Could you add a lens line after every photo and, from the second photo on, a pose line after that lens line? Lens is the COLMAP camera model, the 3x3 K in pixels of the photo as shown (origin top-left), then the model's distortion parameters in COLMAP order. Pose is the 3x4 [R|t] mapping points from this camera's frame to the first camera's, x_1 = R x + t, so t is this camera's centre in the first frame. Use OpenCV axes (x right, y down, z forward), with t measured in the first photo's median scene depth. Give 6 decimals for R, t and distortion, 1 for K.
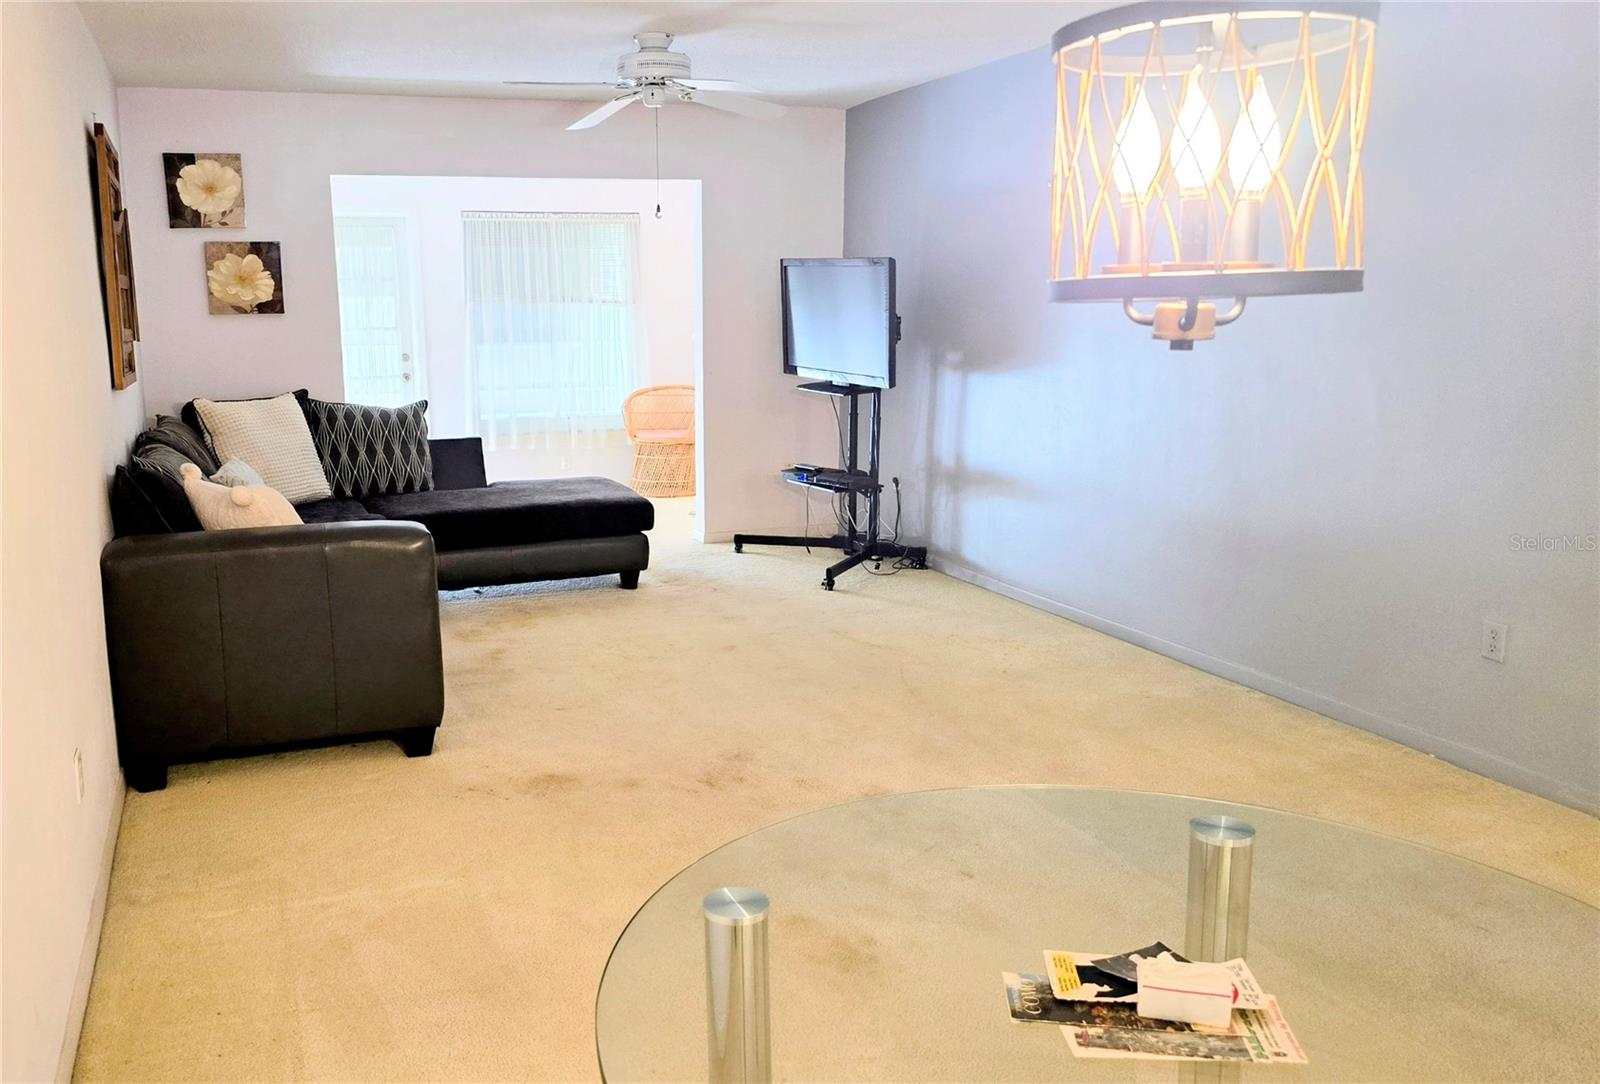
lens RADIAL K [[1285.2, 0, 660.8], [0, 1285.2, 536.3], [0, 0, 1]] dist [0.092143, -0.186889]
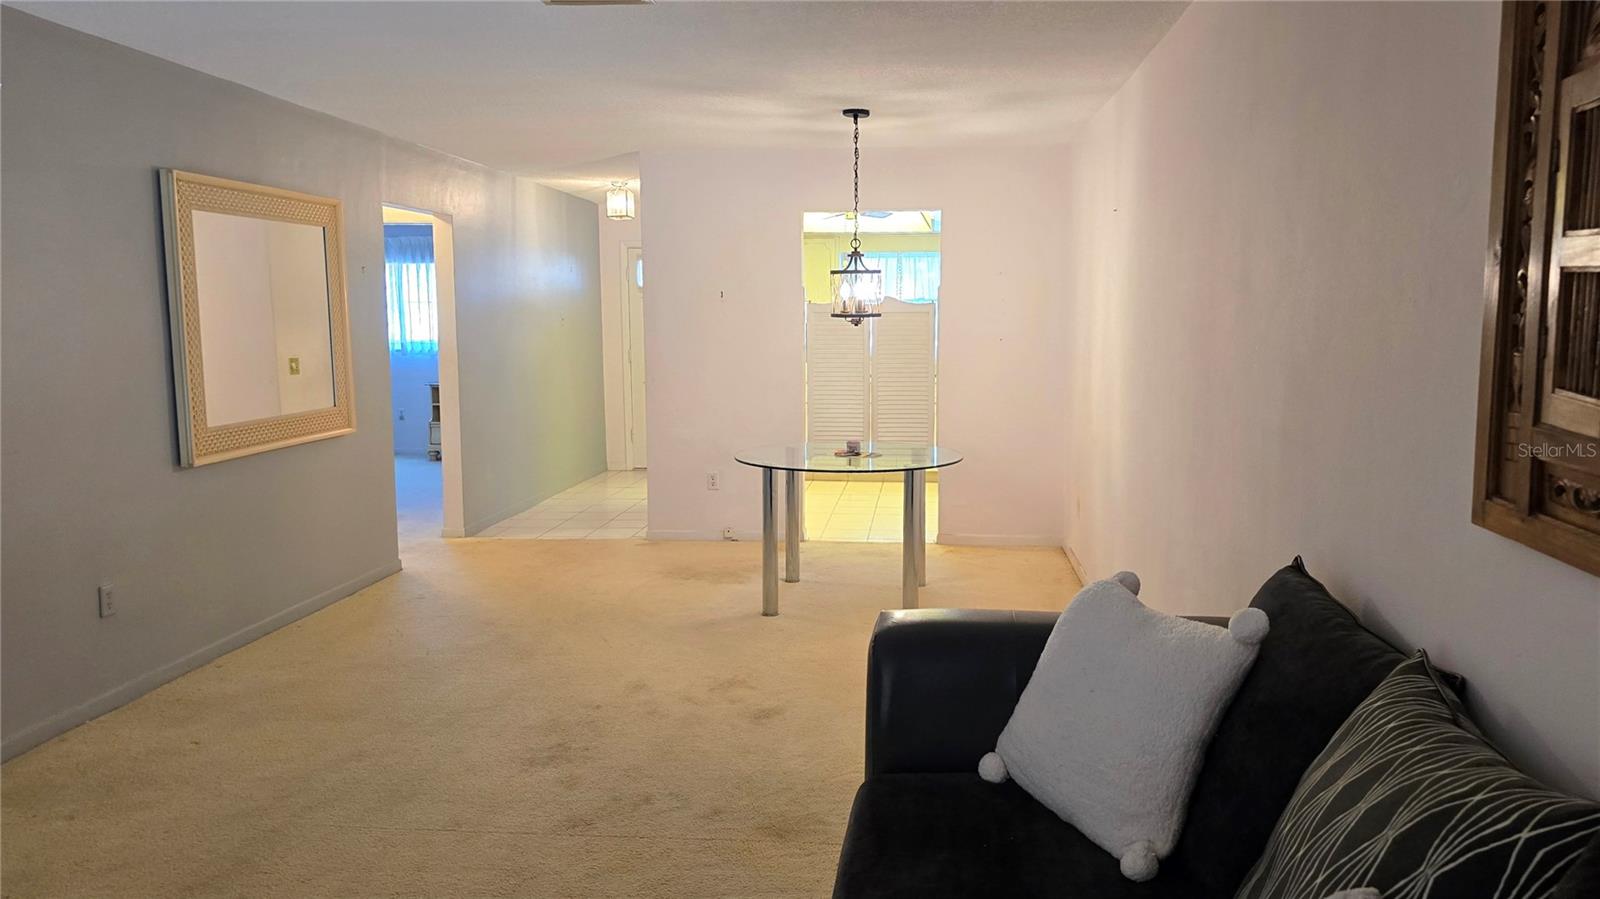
lens RADIAL K [[1166.8, 0, 827.0], [0, 1166.8, 431.7], [0, 0, 1]] dist [0.097587, -0.154264]
pose [[-0.920197, -0.014446, 0.391190, -0.263363], [0.095770, 0.960643, 0.260755, -0.182888], [-0.379561, 0.277411, -0.882597, 0.994314]]
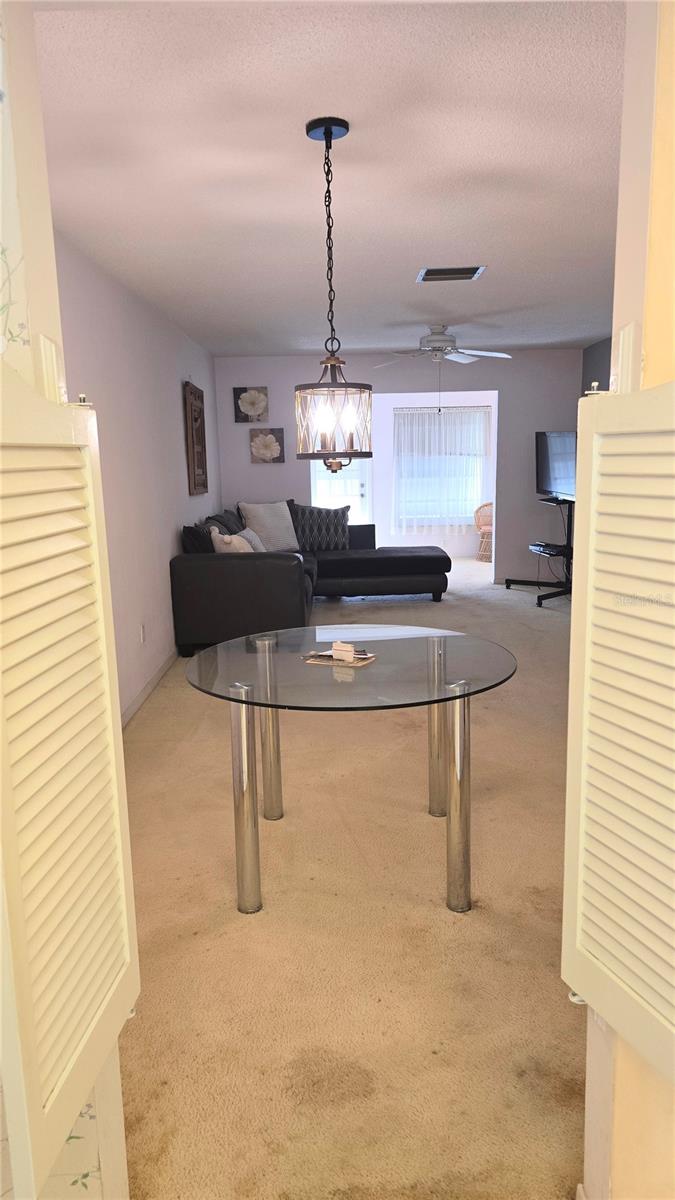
lens RADIAL K [[792.6, 0, 340.8], [0, 792.6, 619.2], [0, 0, 1]] dist [0.094309, -0.130014]
pose [[0.953008, 0.058500, -0.297244, 0.198526], [-0.051370, 0.998175, 0.031750, 0.036558], [0.298559, -0.014988, 0.954273, -0.212400]]
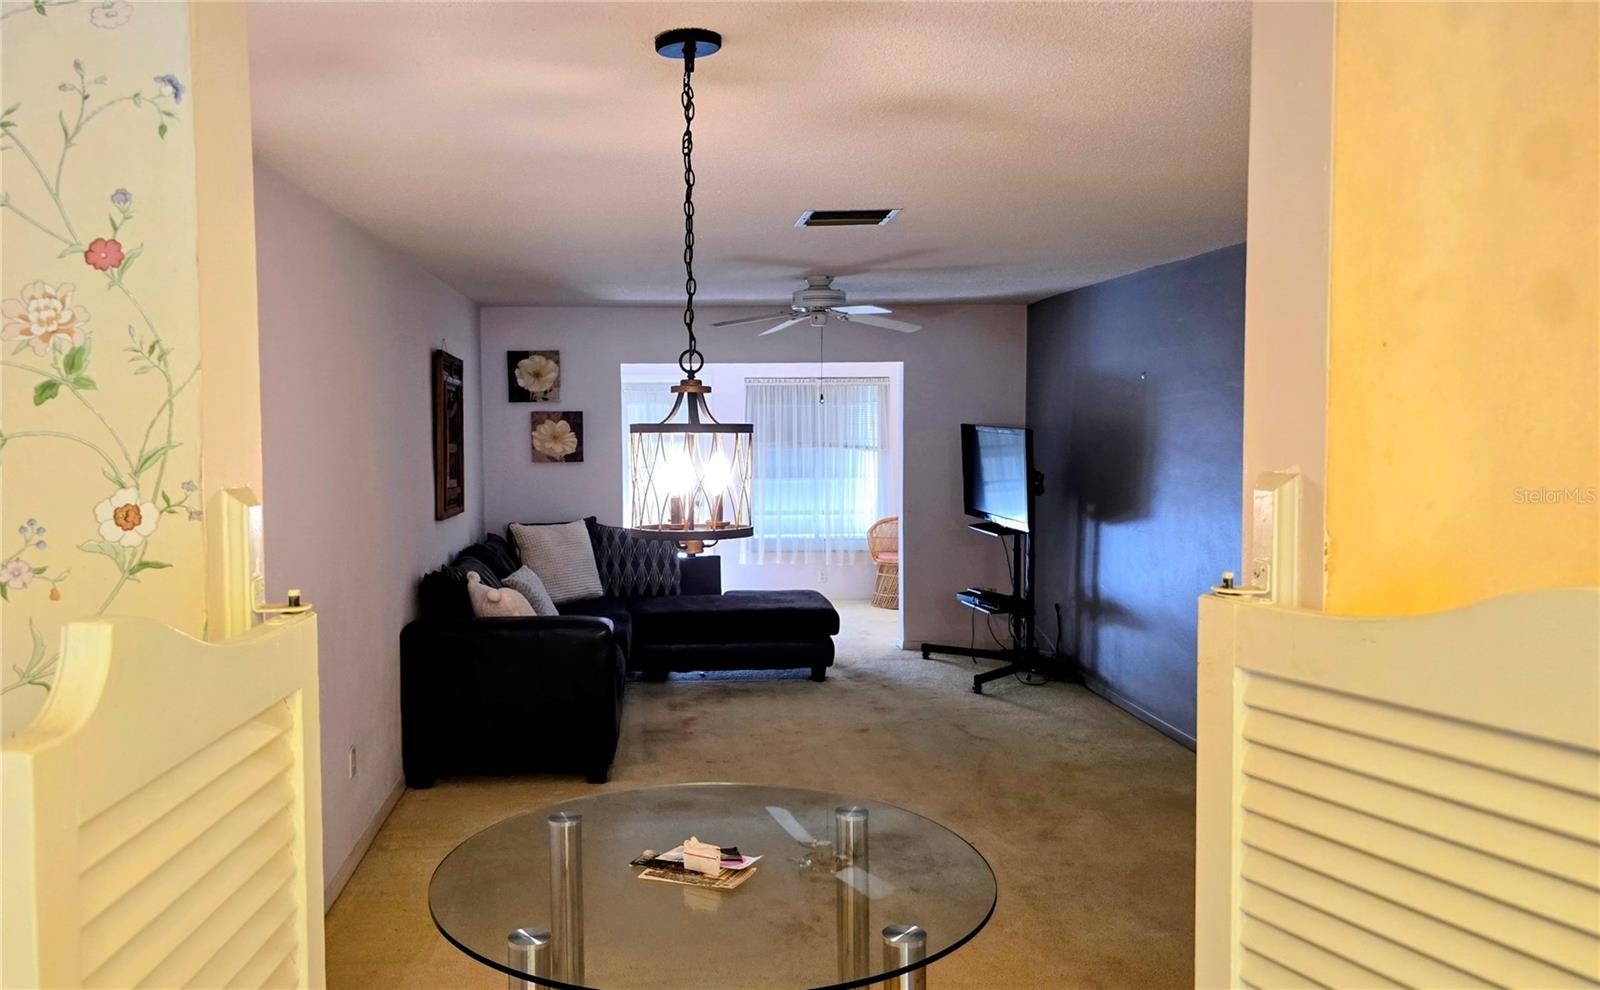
lens RADIAL K [[1191.2, 0, 709.1], [0, 1191.2, 494.9], [0, 0, 1]] dist [0.079371, -0.001396]
pose [[0.965550, 0.026691, -0.258847, 0.170840], [-0.057093, 0.992217, -0.110658, -0.004783], [0.253879, 0.121625, 0.959559, -0.181267]]
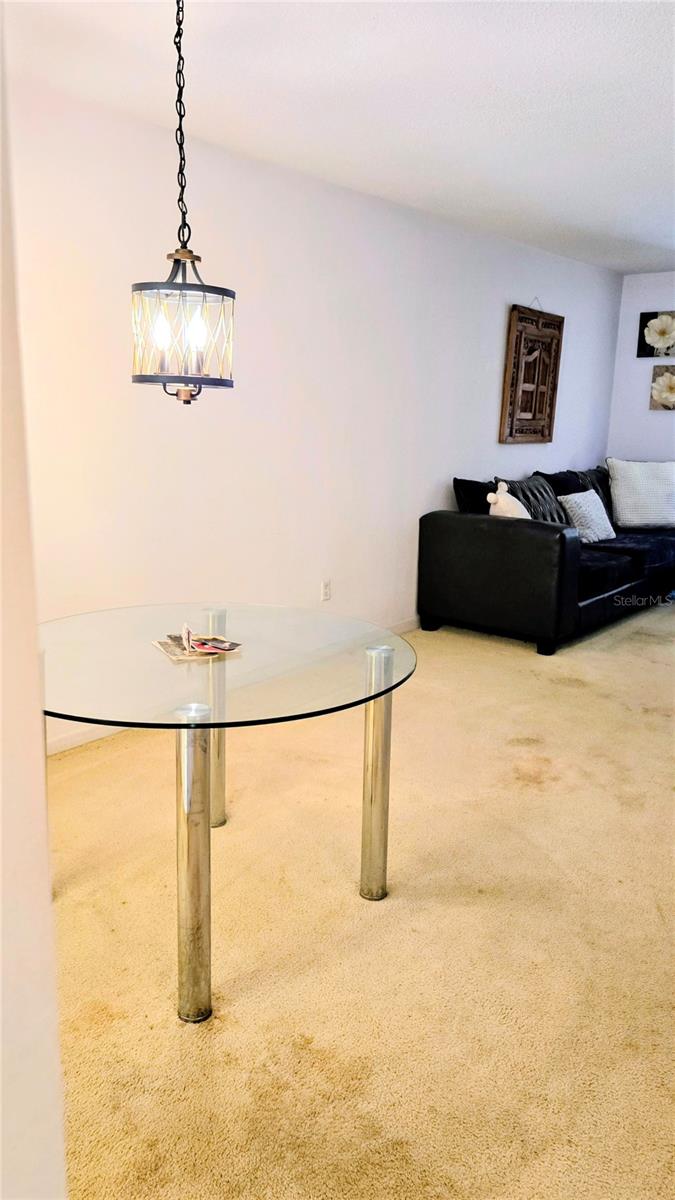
lens RADIAL K [[875.1, 0, 337.5], [0, 875.1, 600.0], [0, 0, 1]] dist [0.097587, -0.154264]
pose [[0.558315, 0.214511, -0.801417, 0.394595], [-0.186230, 0.973747, 0.130898, -0.007070], [0.808457, 0.076165, 0.583606, 0.030692]]
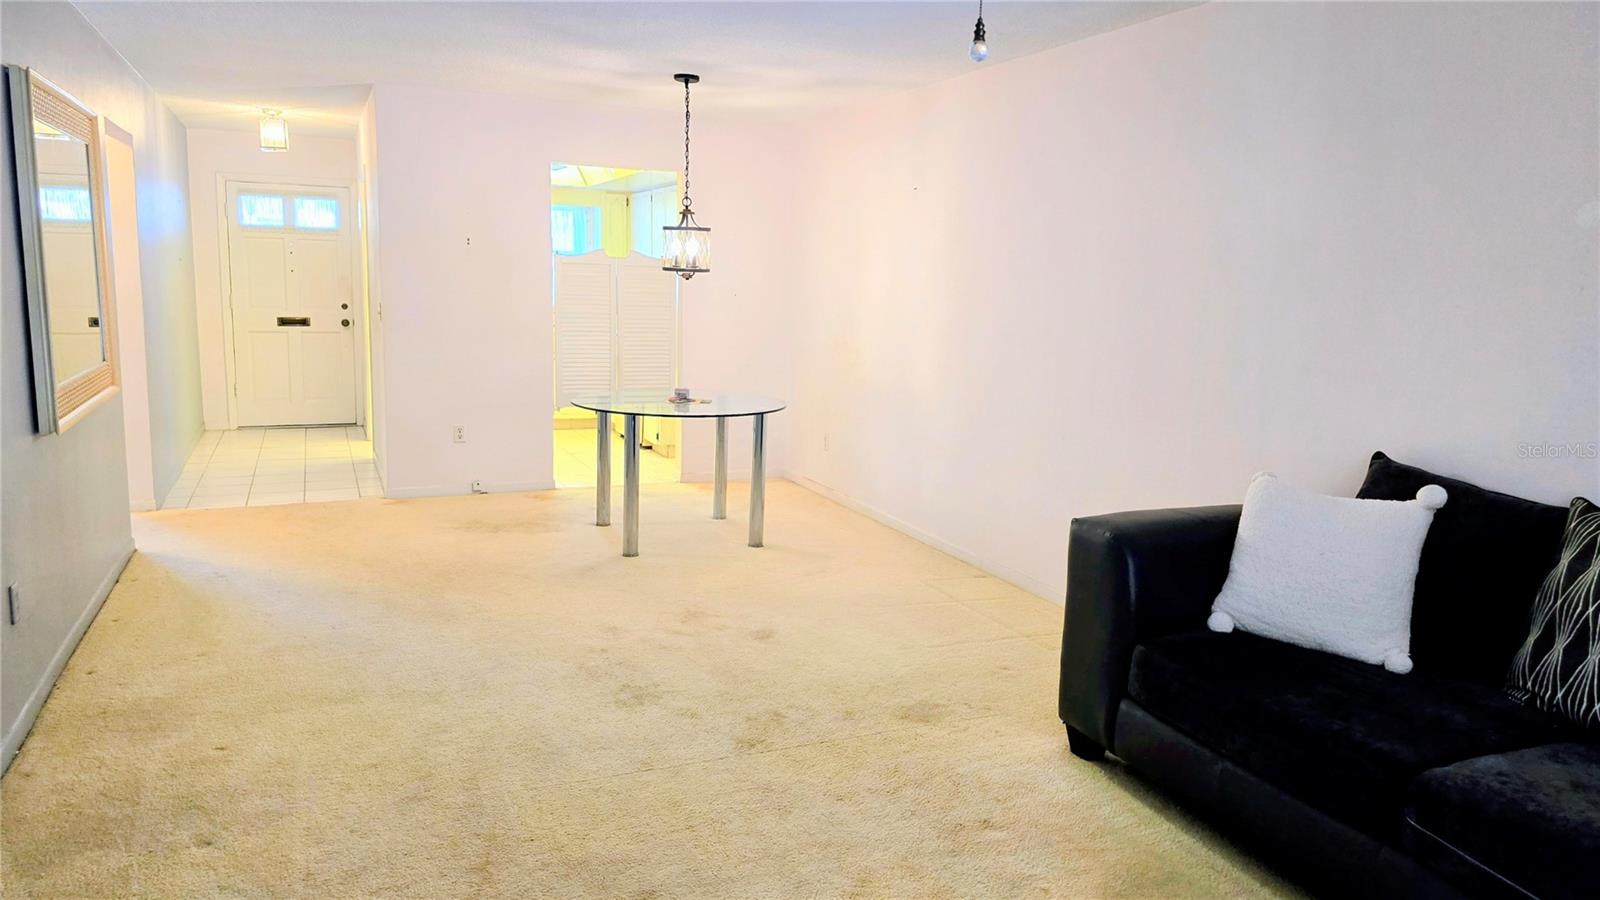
lens RADIAL K [[1111.6, 0, 806.6], [0, 1111.6, 424.9], [0, 0, 1]] dist [0.085261, -0.084209]
pose [[-0.995343, 0.008995, -0.095979, 0.060708], [-0.021993, 0.948189, 0.316943, -0.203851], [0.093858, 0.317578, -0.943576, 1.080452]]
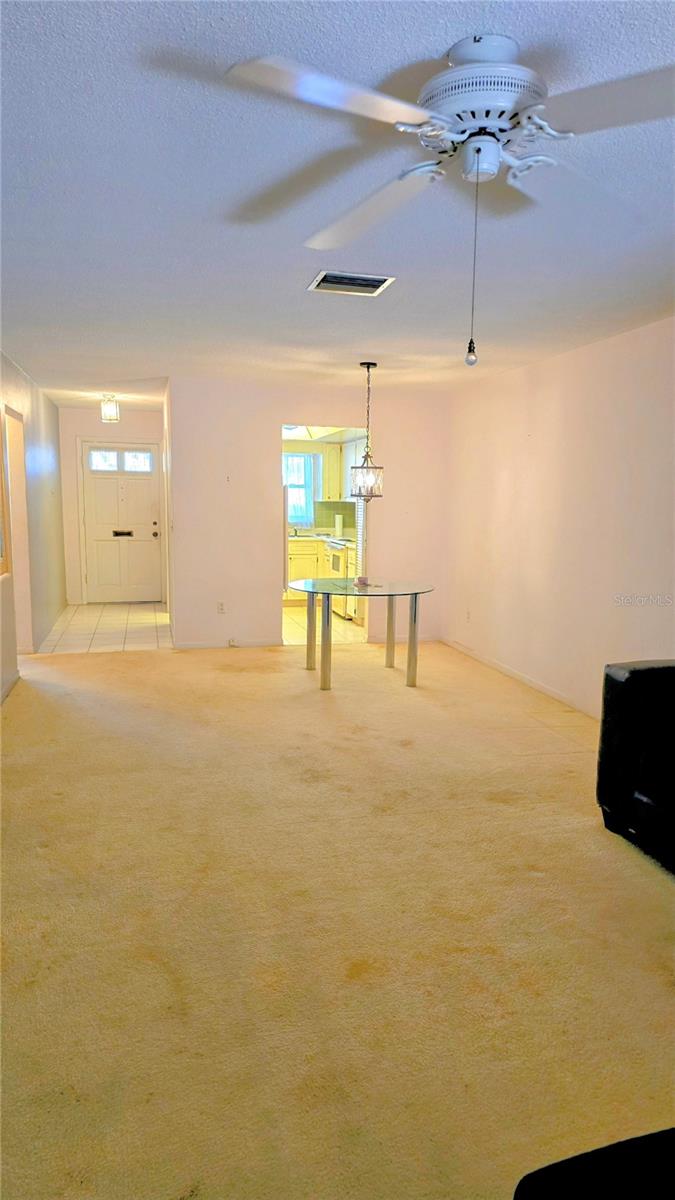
lens RADIAL K [[811.7, 0, 351.1], [0, 811.7, 601.1], [0, 0, 1]] dist [0.139432, -0.243105]
pose [[-0.997519, -0.001219, 0.070389, 0.019762], [0.020583, 0.951108, 0.308171, -0.213767], [-0.067323, 0.308855, -0.948723, 1.135181]]
